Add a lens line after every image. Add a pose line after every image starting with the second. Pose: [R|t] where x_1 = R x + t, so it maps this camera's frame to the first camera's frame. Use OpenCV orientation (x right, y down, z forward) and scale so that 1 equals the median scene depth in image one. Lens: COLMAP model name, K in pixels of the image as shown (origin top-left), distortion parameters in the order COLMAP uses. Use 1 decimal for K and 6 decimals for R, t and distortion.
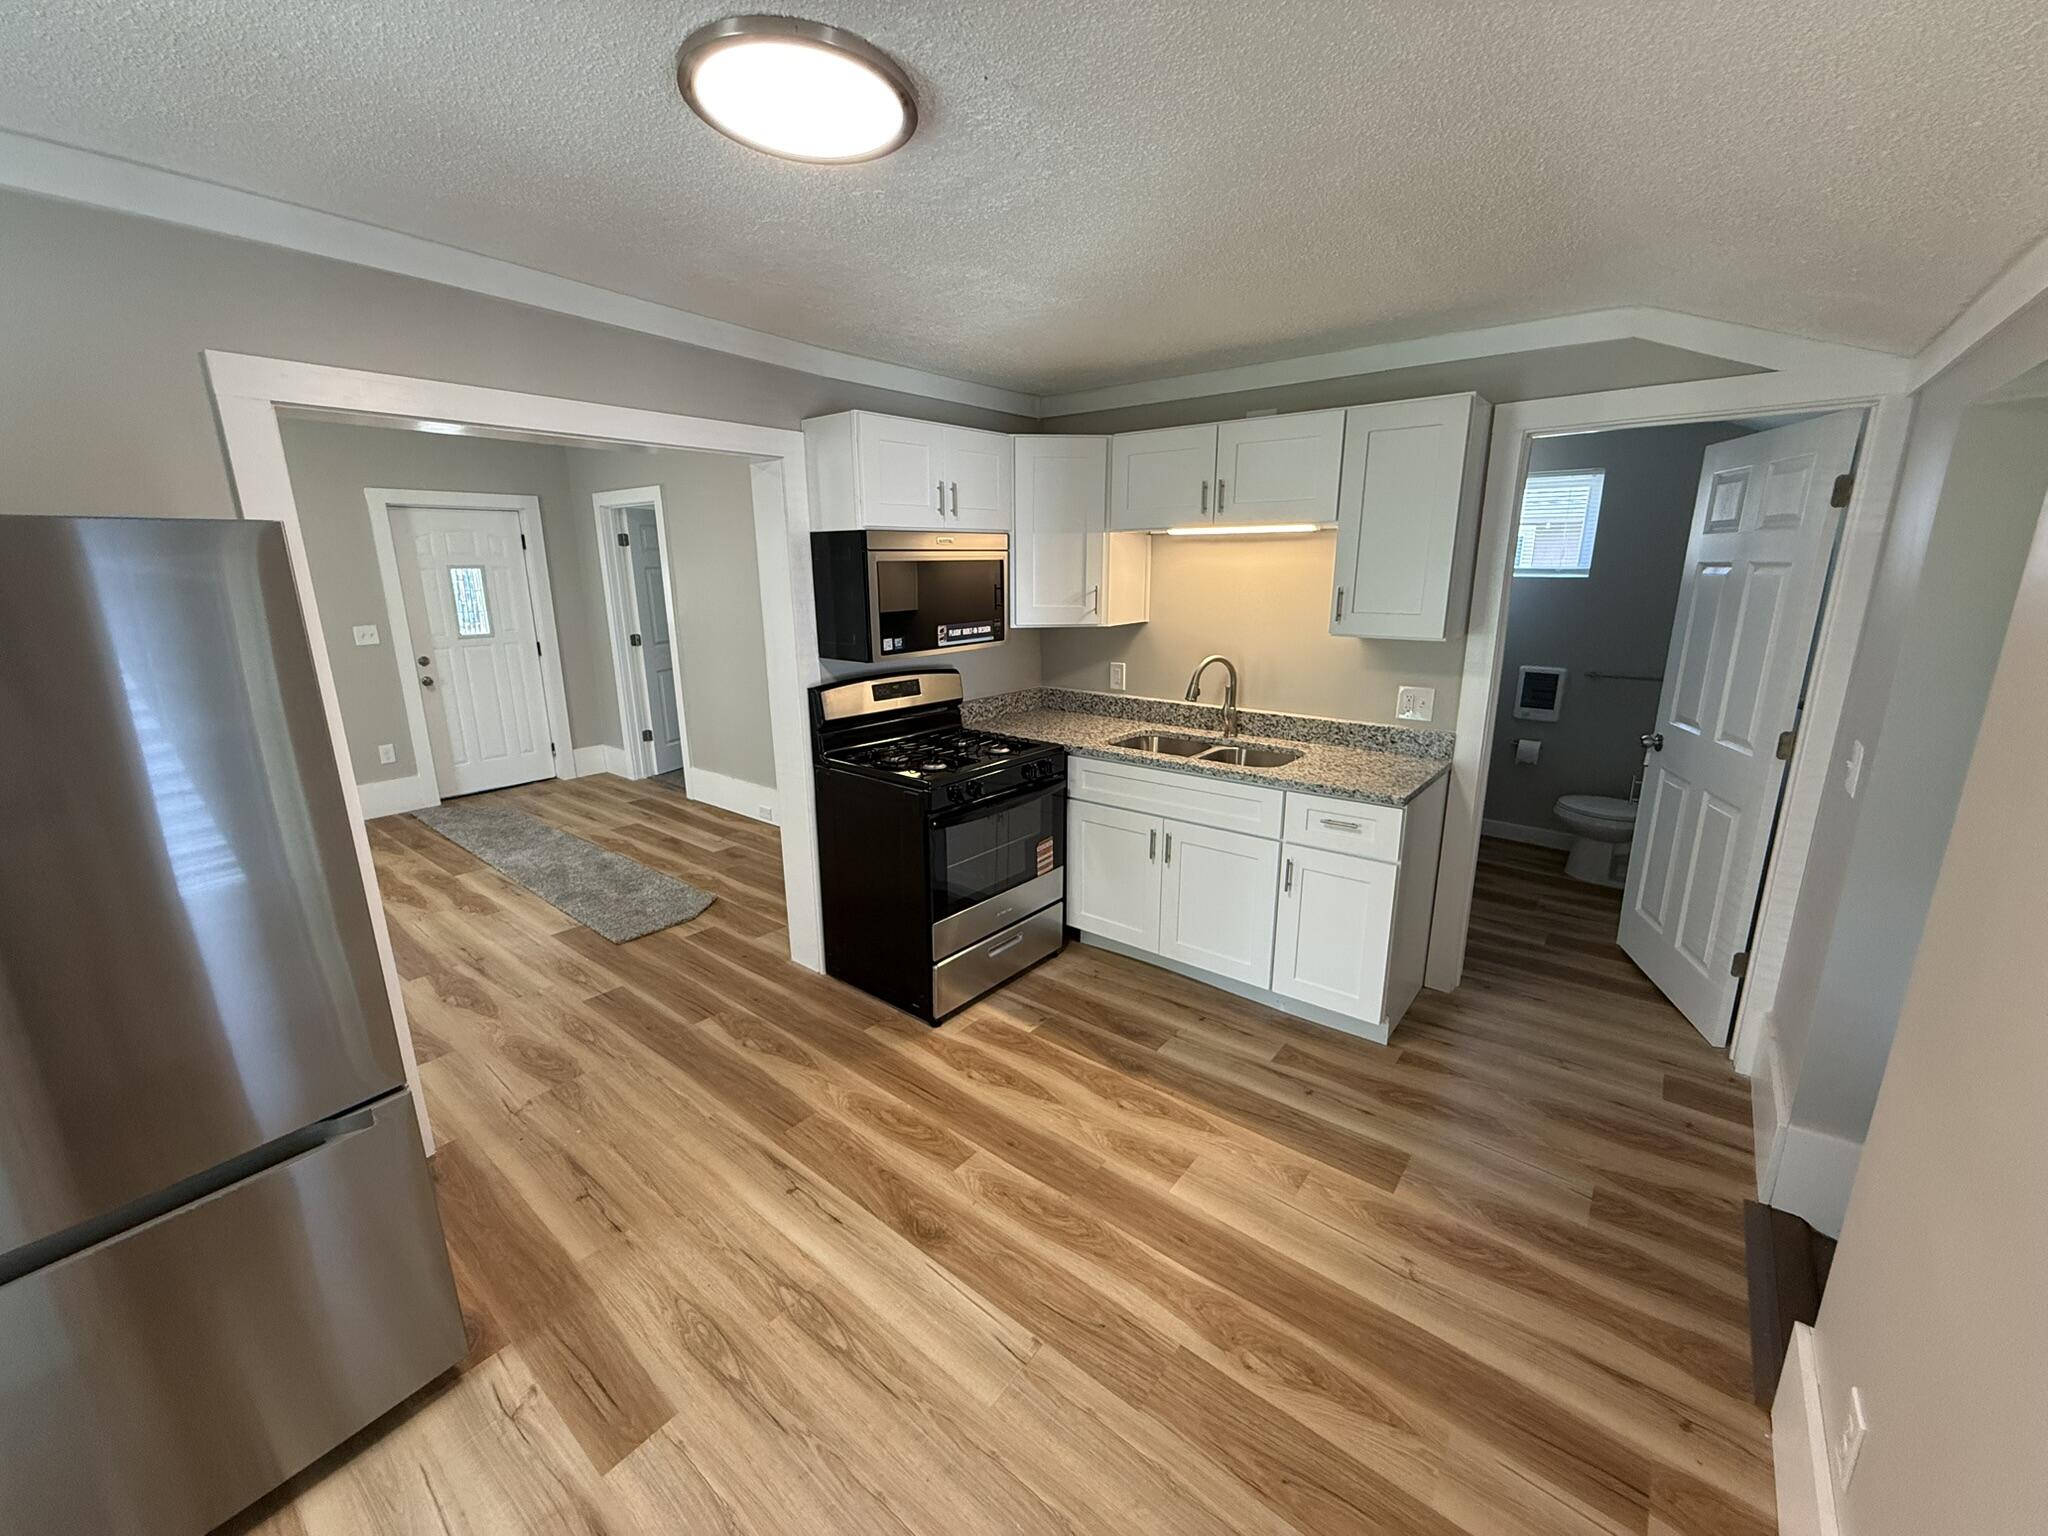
lens RADIAL K [[817.1, 0, 1016.6], [0, 817.1, 763.9], [0, 0, 1]] dist [-0.000438, 0.000328]
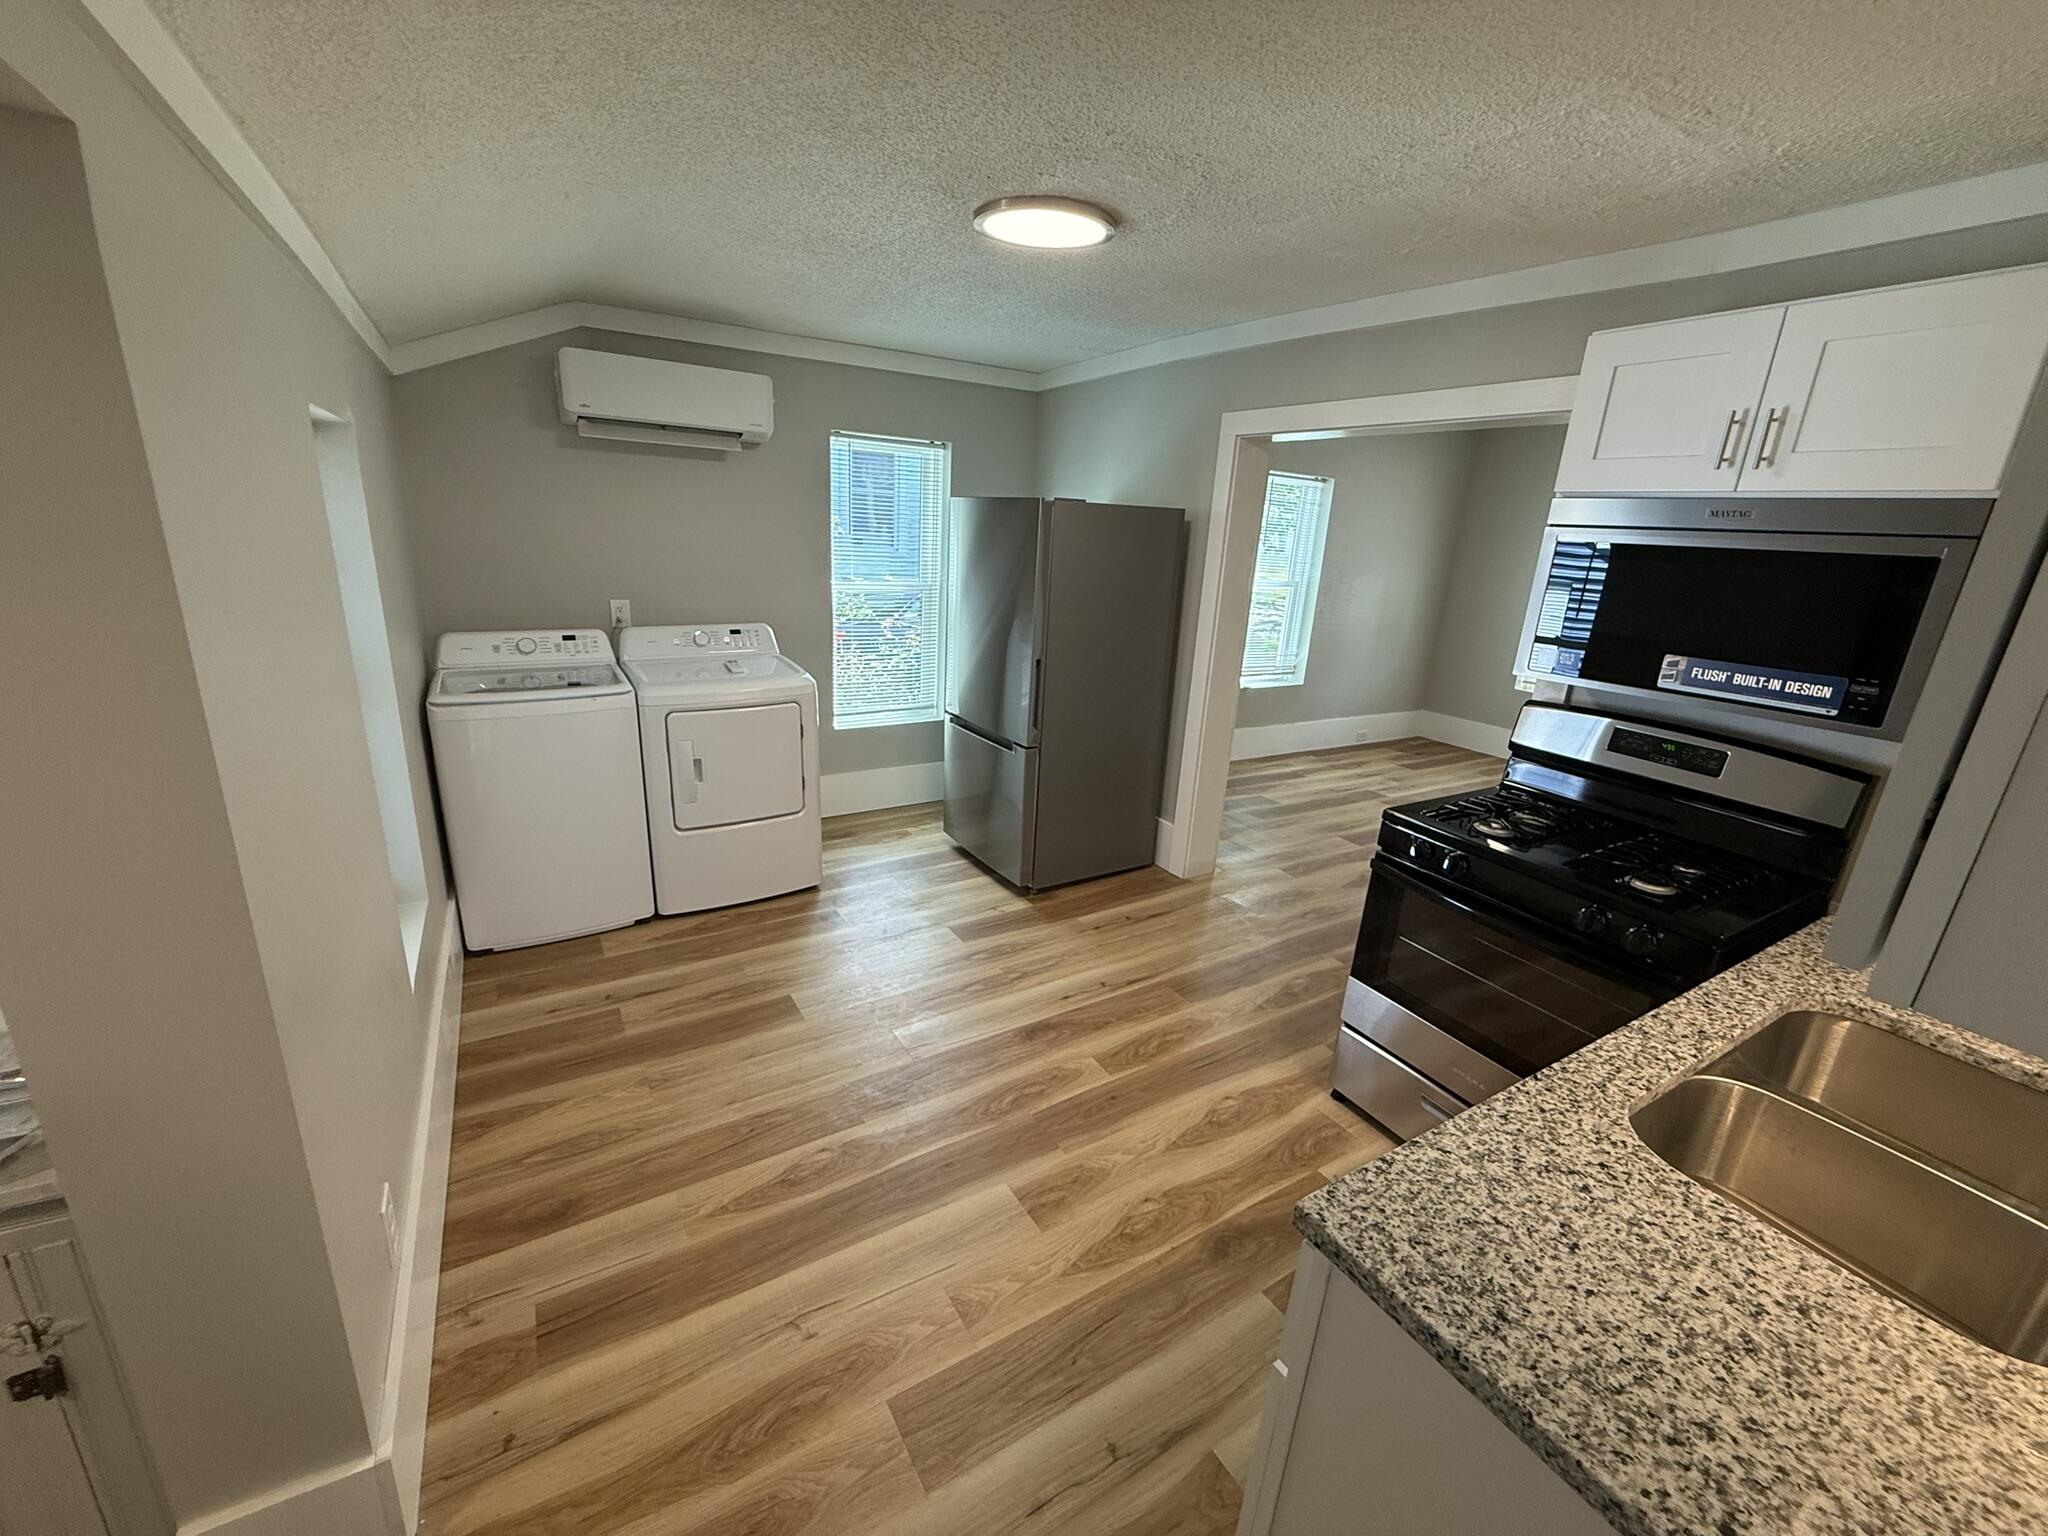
lens RADIAL K [[817.1, 0, 1016.6], [0, 817.1, 763.9], [0, 0, 1]] dist [-0.000438, 0.000328]
pose [[-0.337554, 0.259178, -0.904922, 0.695614], [-0.277036, 0.891416, 0.358650, -0.195238], [0.899616, 0.371759, -0.229100, 0.794285]]
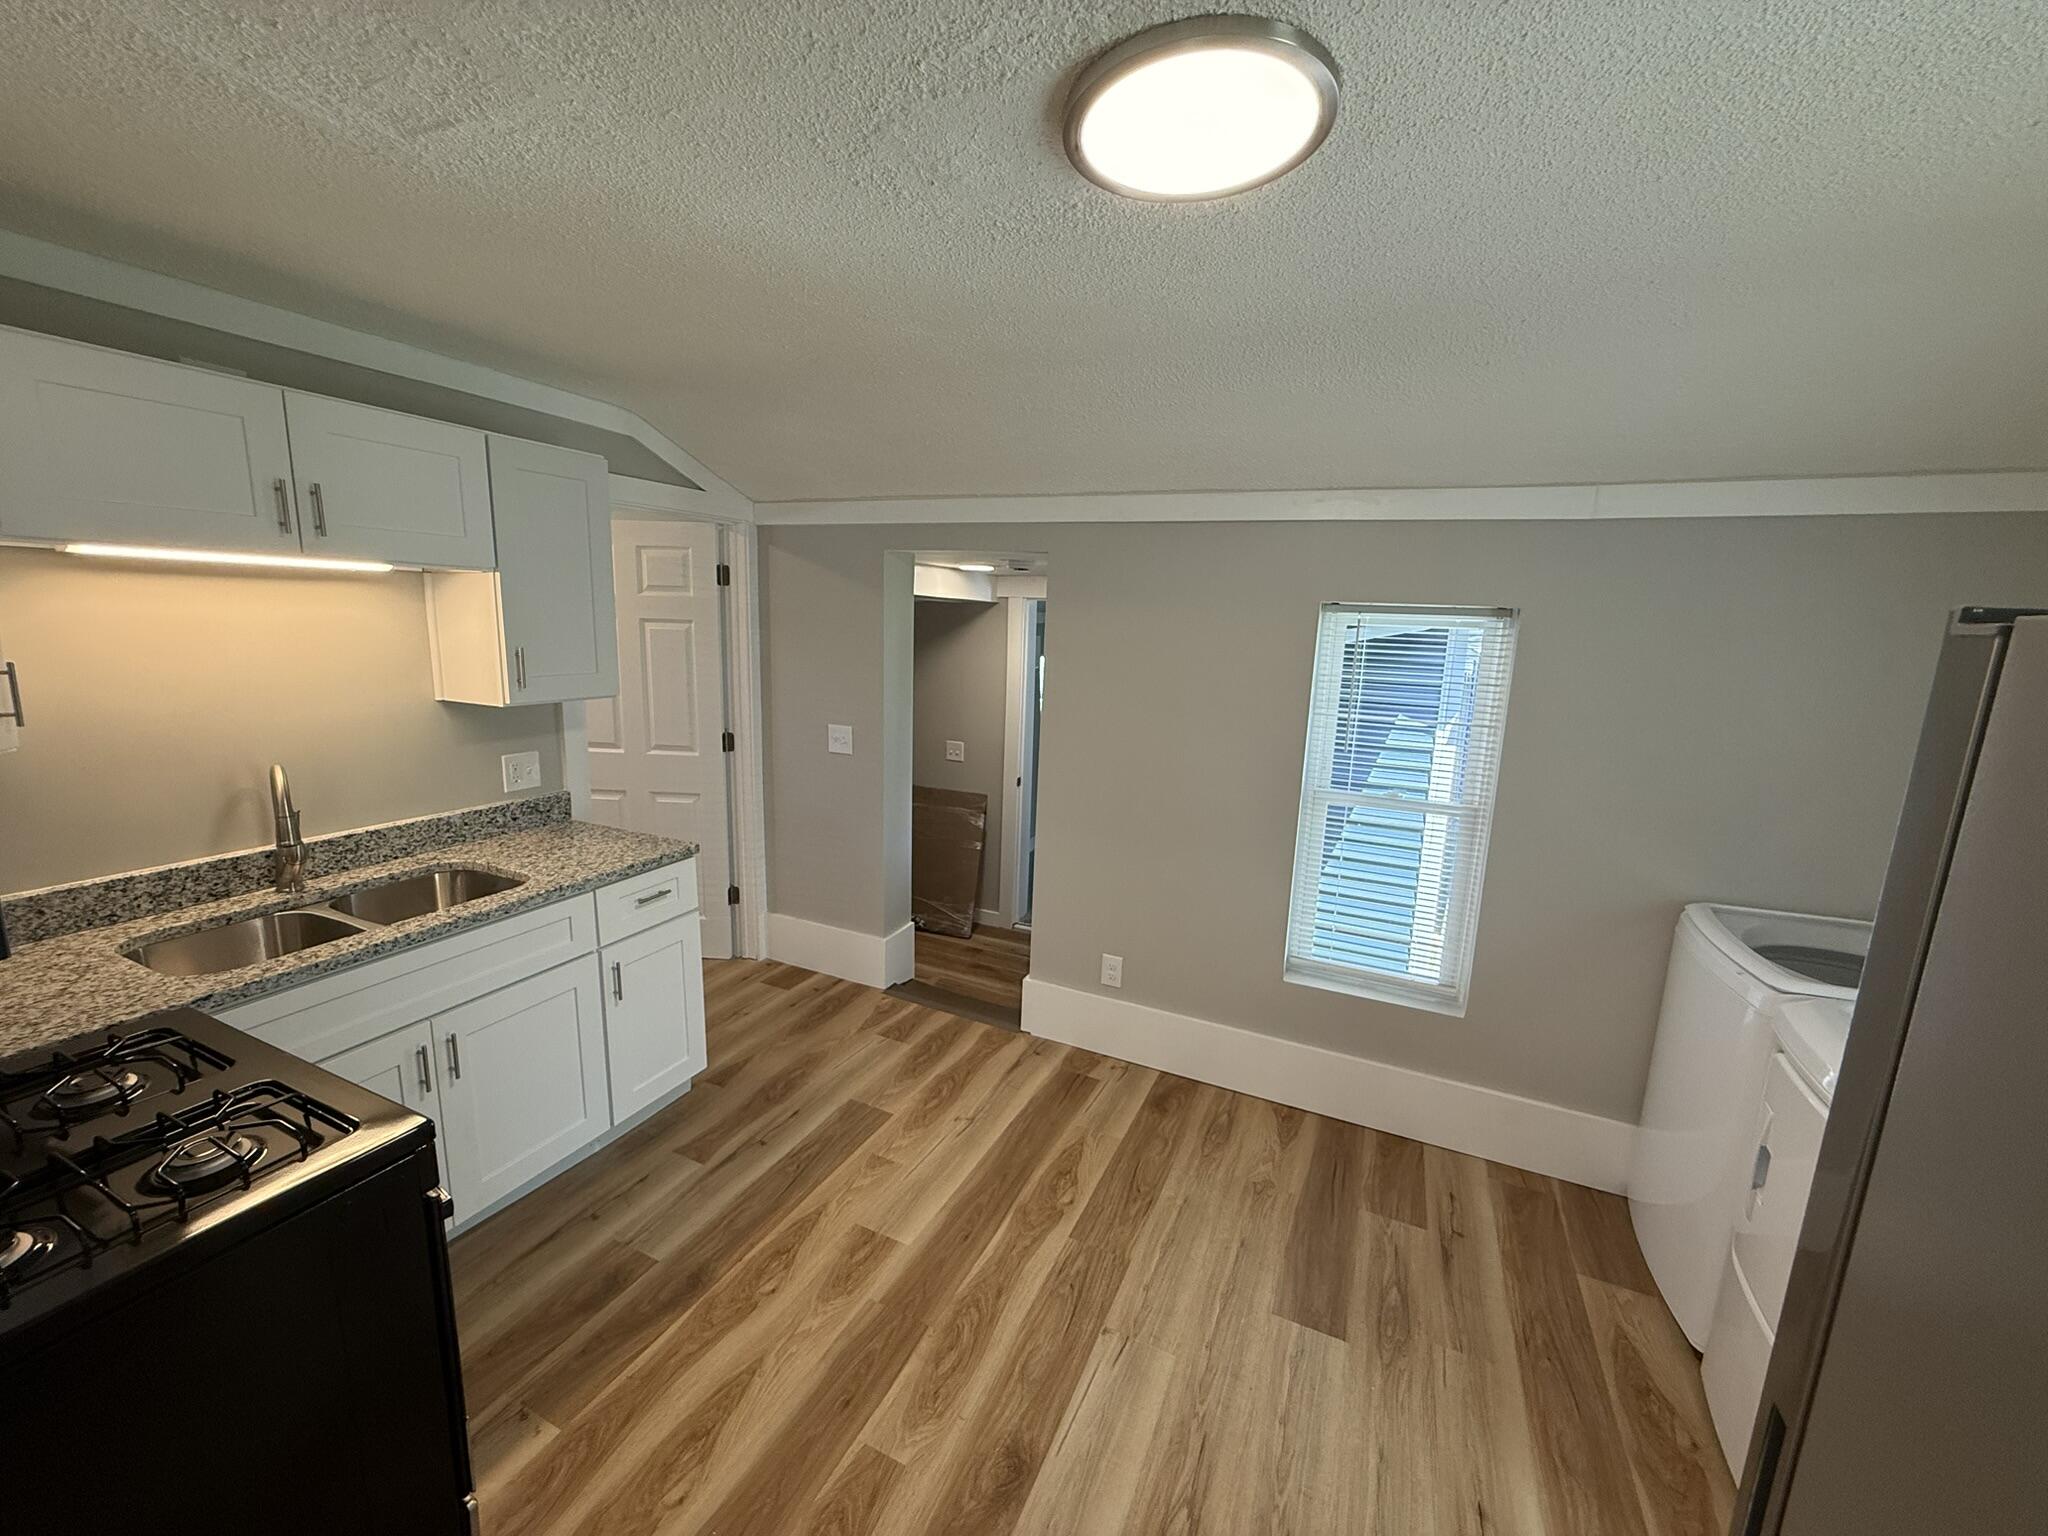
lens RADIAL K [[817.1, 0, 1016.6], [0, 817.1, 763.9], [0, 0, 1]] dist [-0.000438, 0.000328]
pose [[-0.243116, -0.172255, 0.954580, -0.535544], [0.200796, 0.953852, 0.223263, -0.184347], [-0.948986, 0.245955, -0.197309, 0.701372]]
